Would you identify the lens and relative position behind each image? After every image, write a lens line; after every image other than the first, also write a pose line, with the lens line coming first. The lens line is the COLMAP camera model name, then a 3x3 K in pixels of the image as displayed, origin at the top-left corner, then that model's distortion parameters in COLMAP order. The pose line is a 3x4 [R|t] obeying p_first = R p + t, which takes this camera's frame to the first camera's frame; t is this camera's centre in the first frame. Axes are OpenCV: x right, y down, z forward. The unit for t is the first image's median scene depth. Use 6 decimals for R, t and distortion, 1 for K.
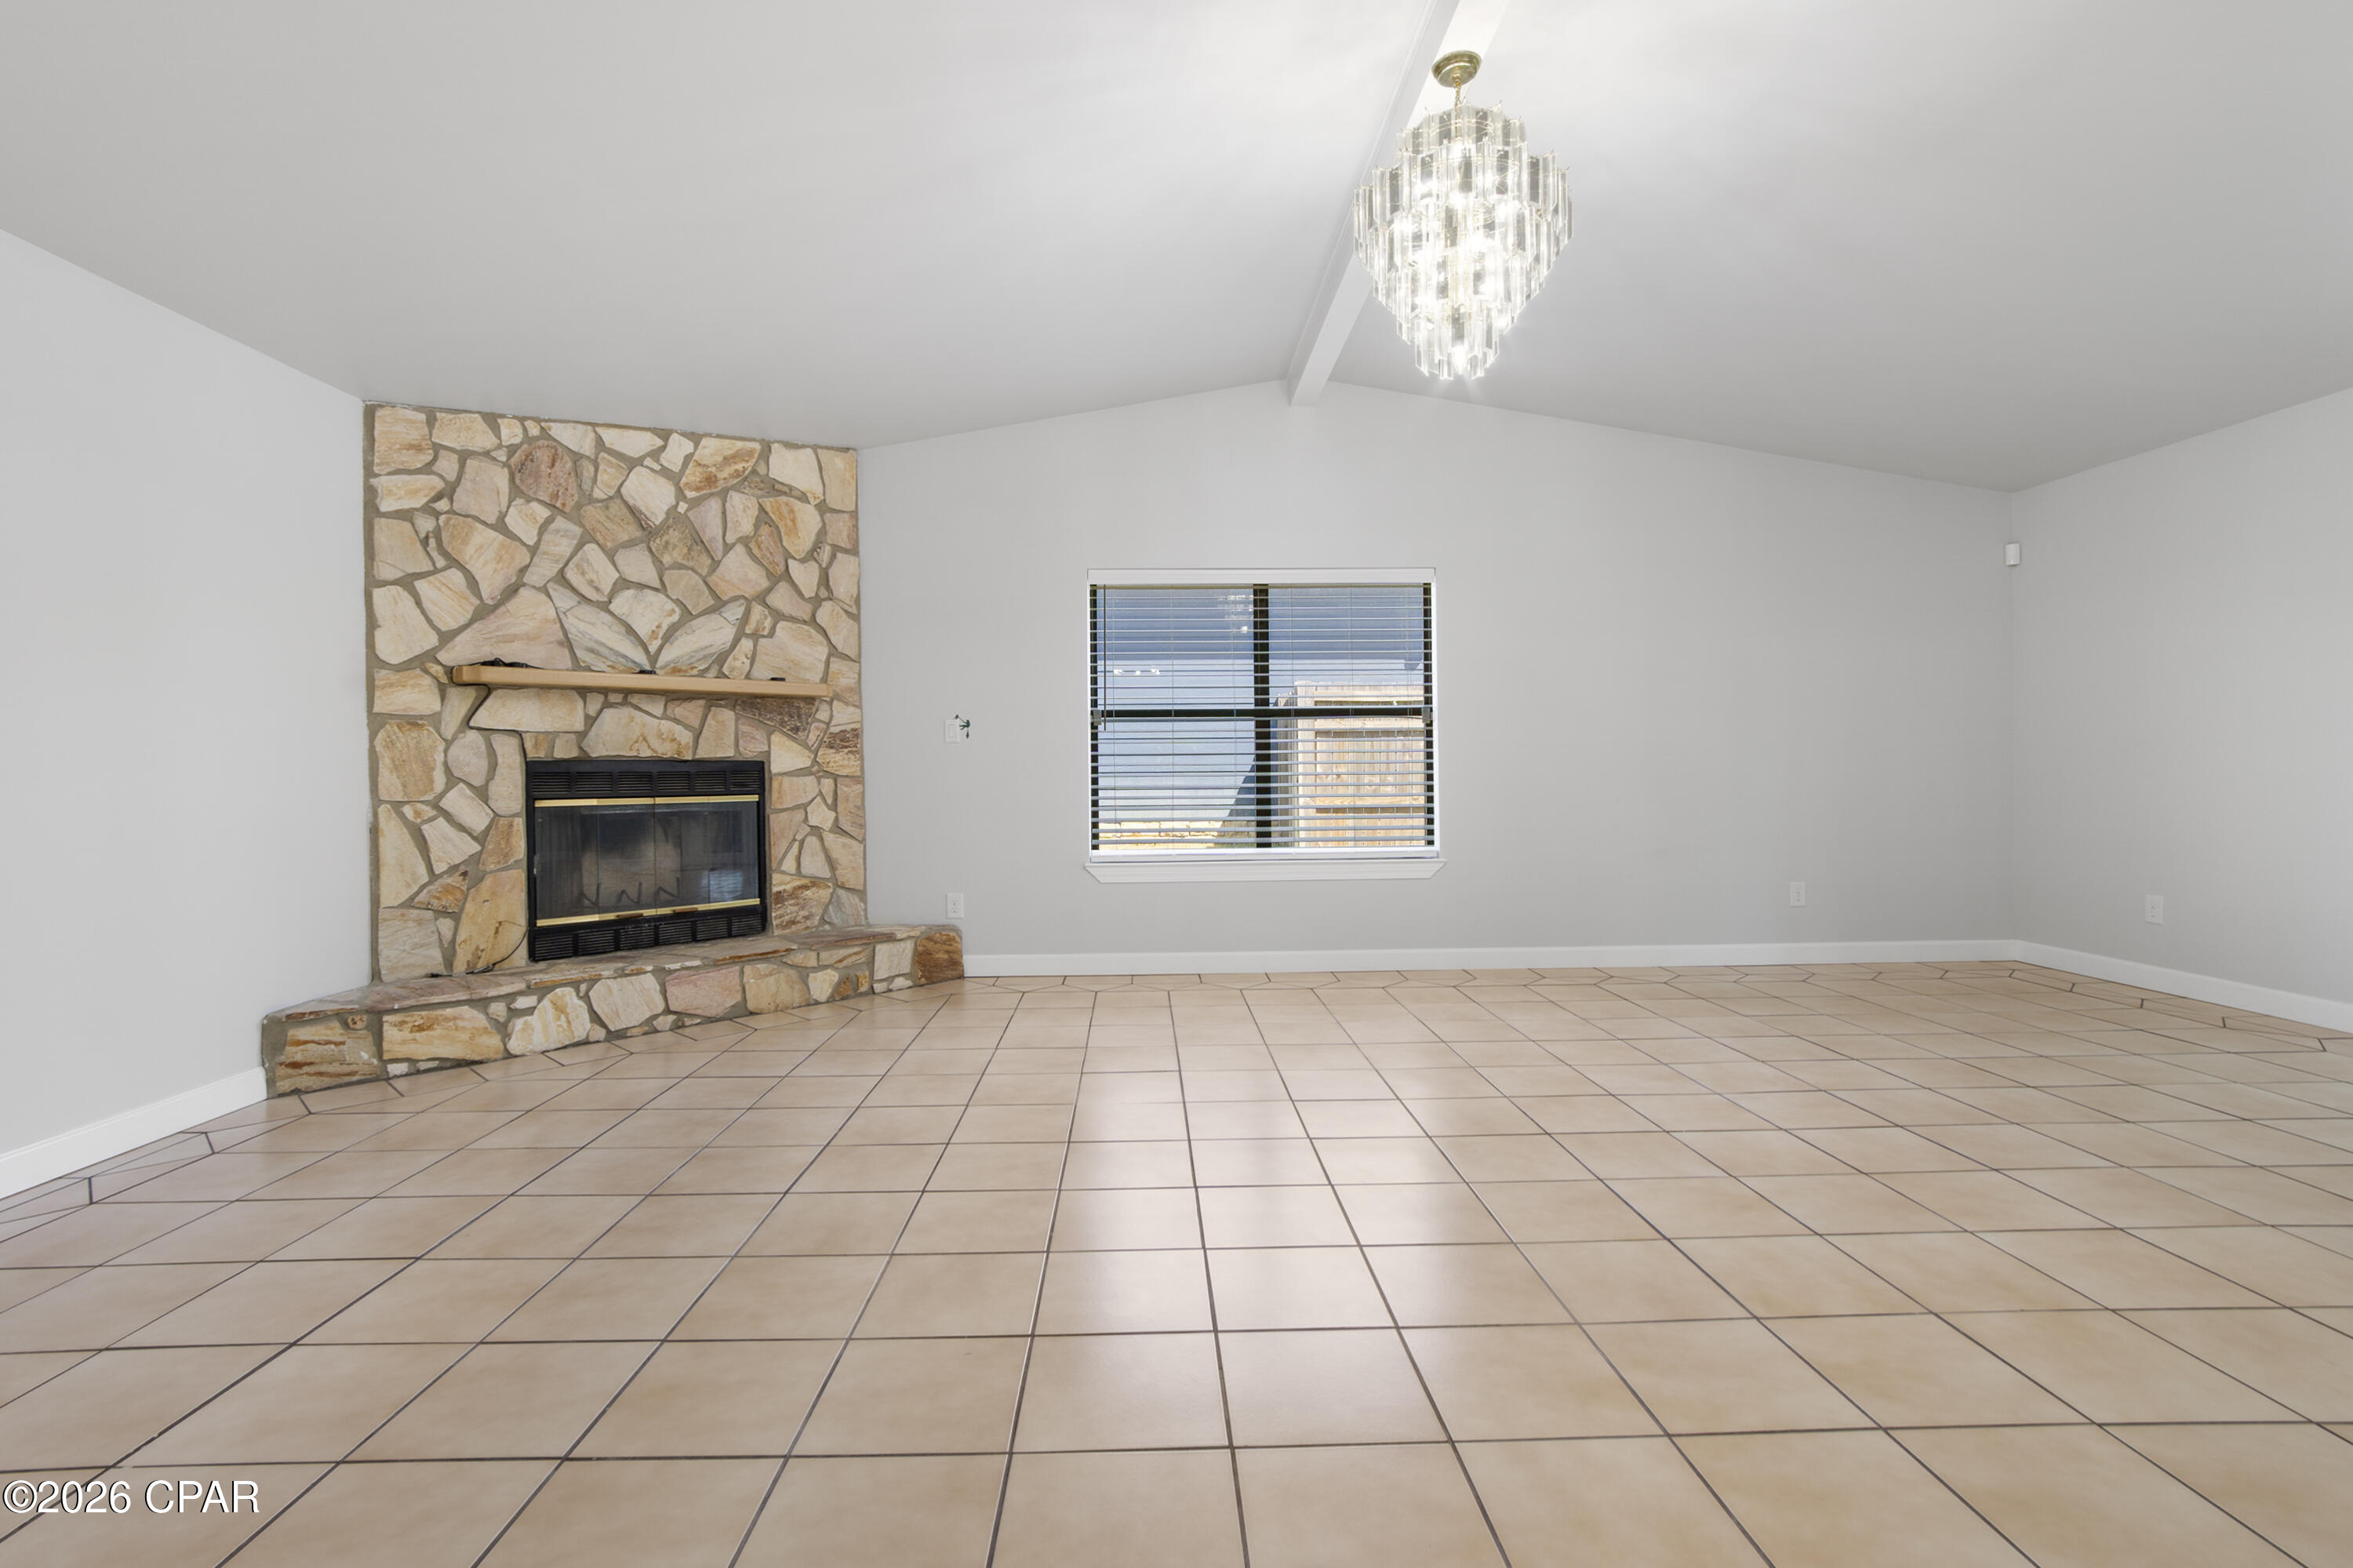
lens RADIAL K [[1059.9, 0, 1179.5], [0, 1059.9, 770.7], [0, 0, 1]] dist [-0.007444, -0.000902]
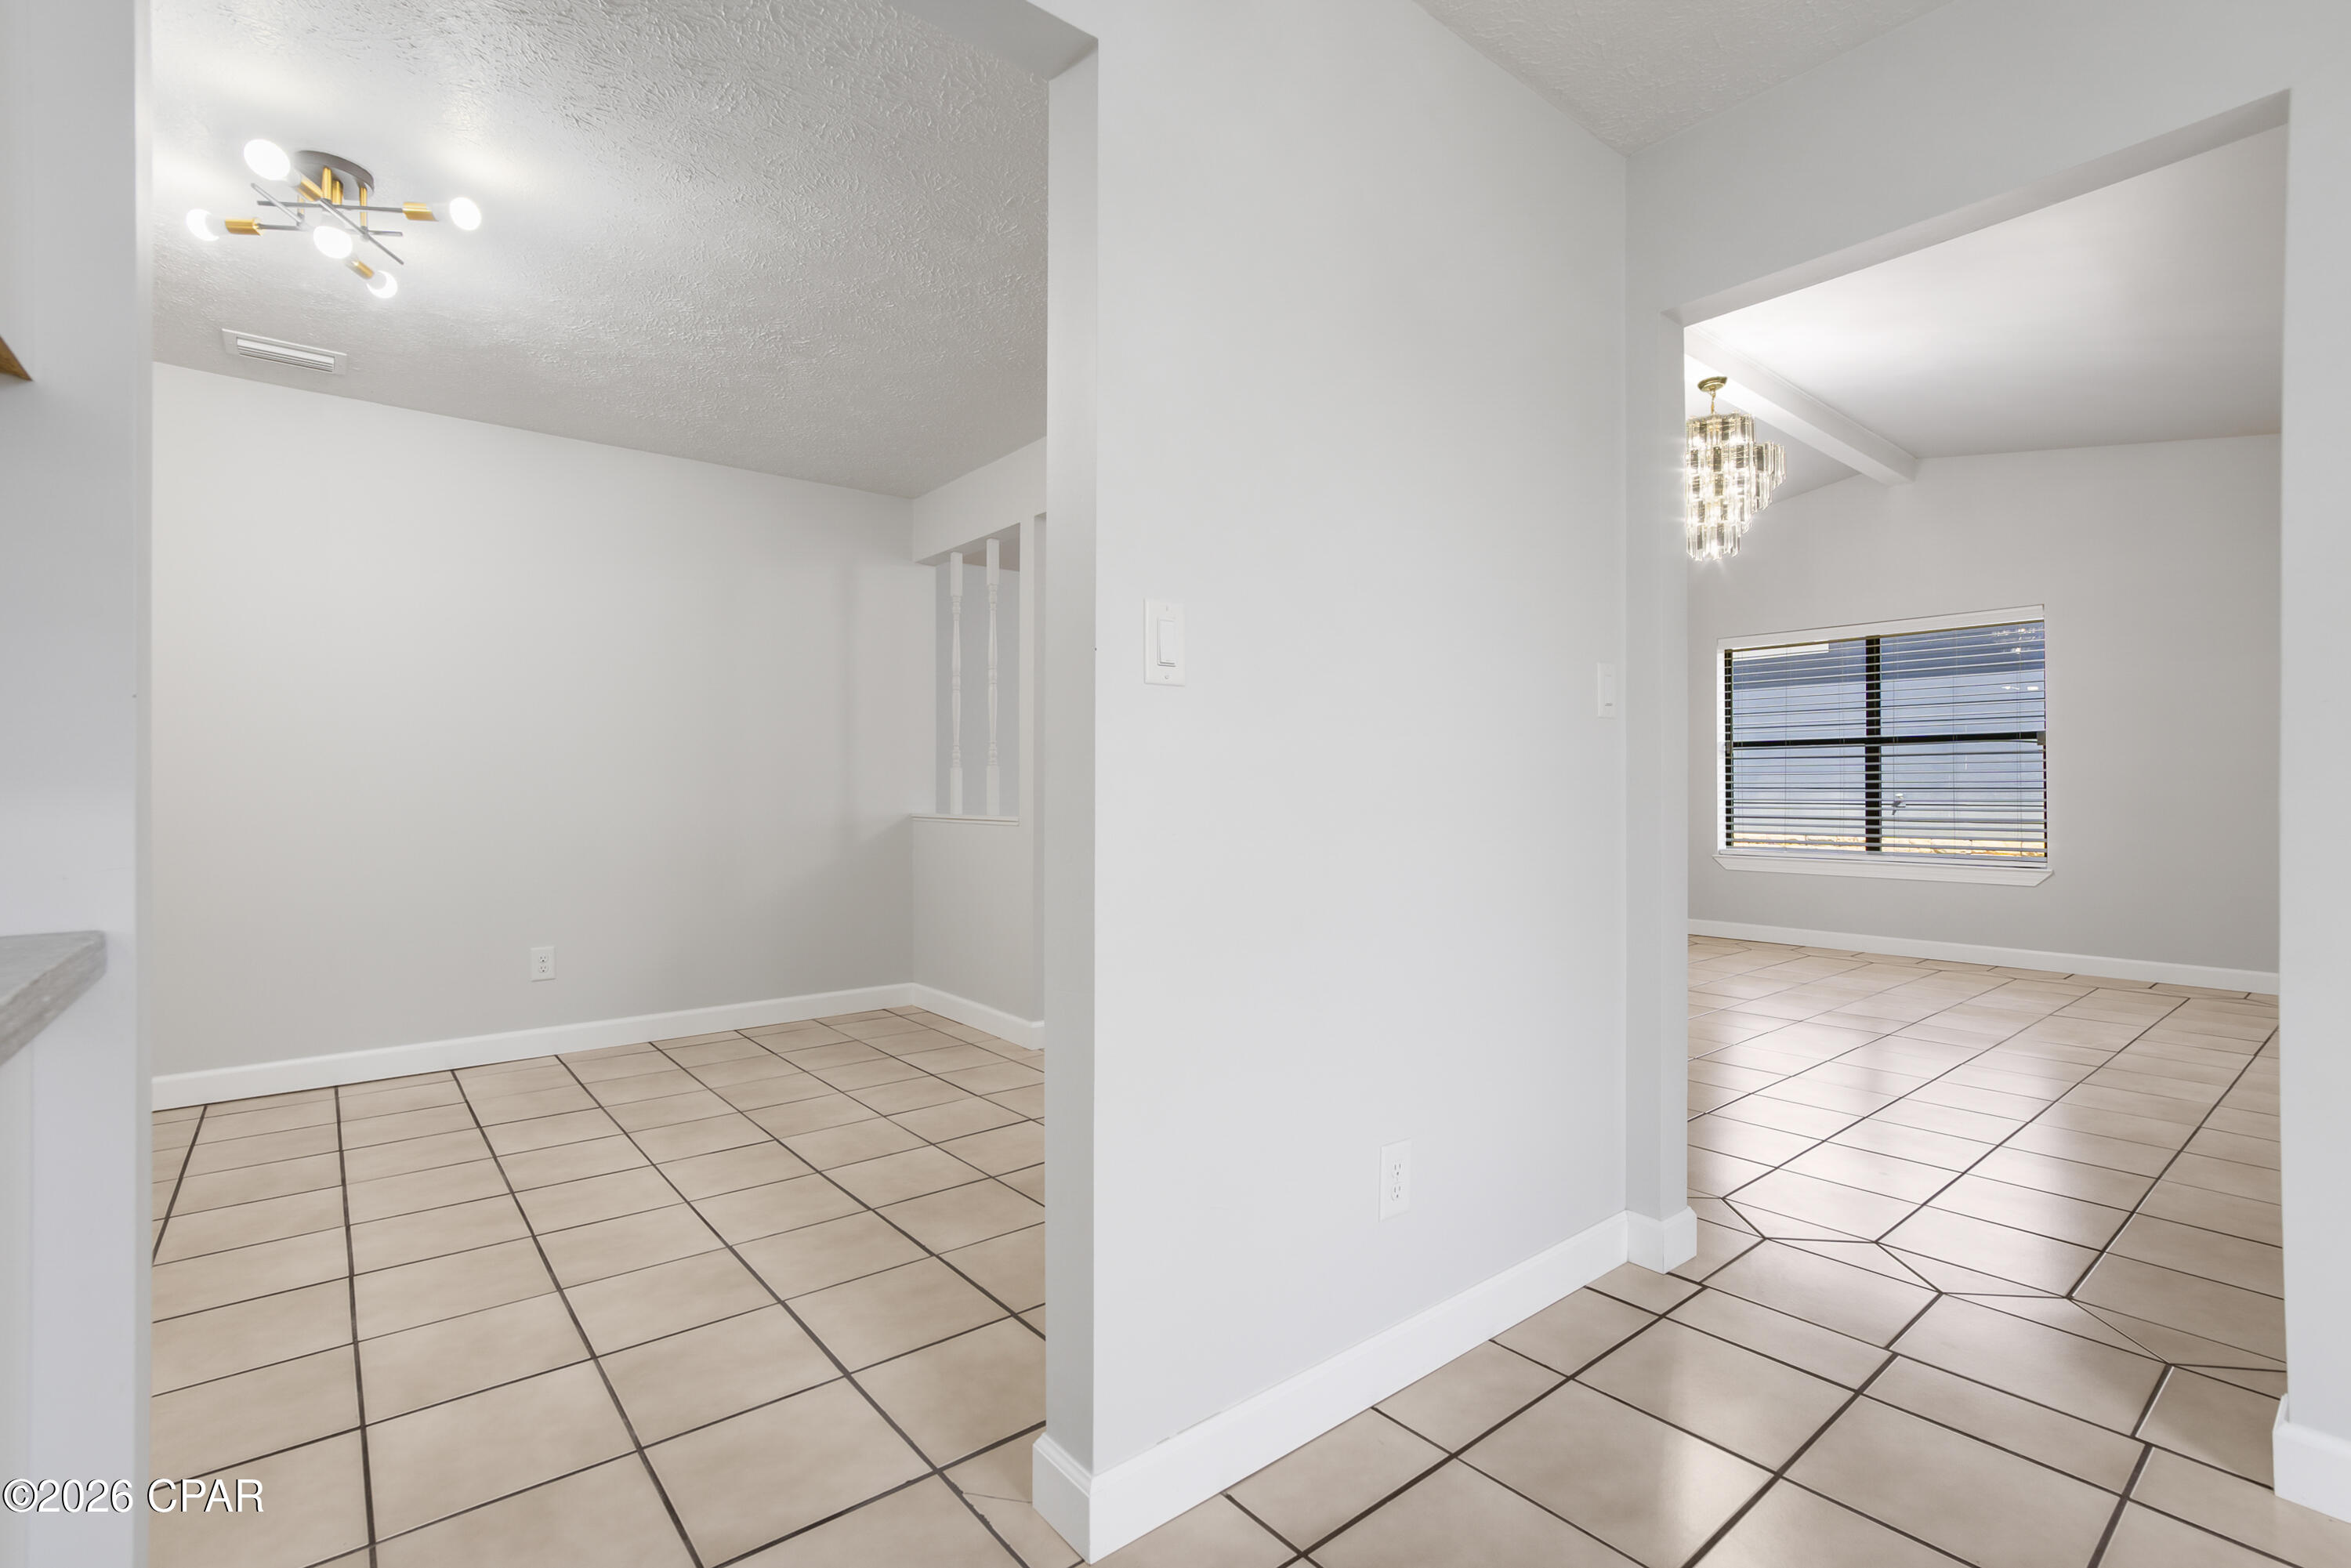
lens RADIAL K [[1058.9, 0, 1155.4], [0, 1058.9, 759.0], [0, 0, 1]] dist [-0.007444, -0.000902]
pose [[0.622342, -0.017225, -0.782556, 0.605374], [-0.002050, 0.999719, -0.023635, -0.002995], [0.782743, 0.016313, 0.622132, -0.478999]]
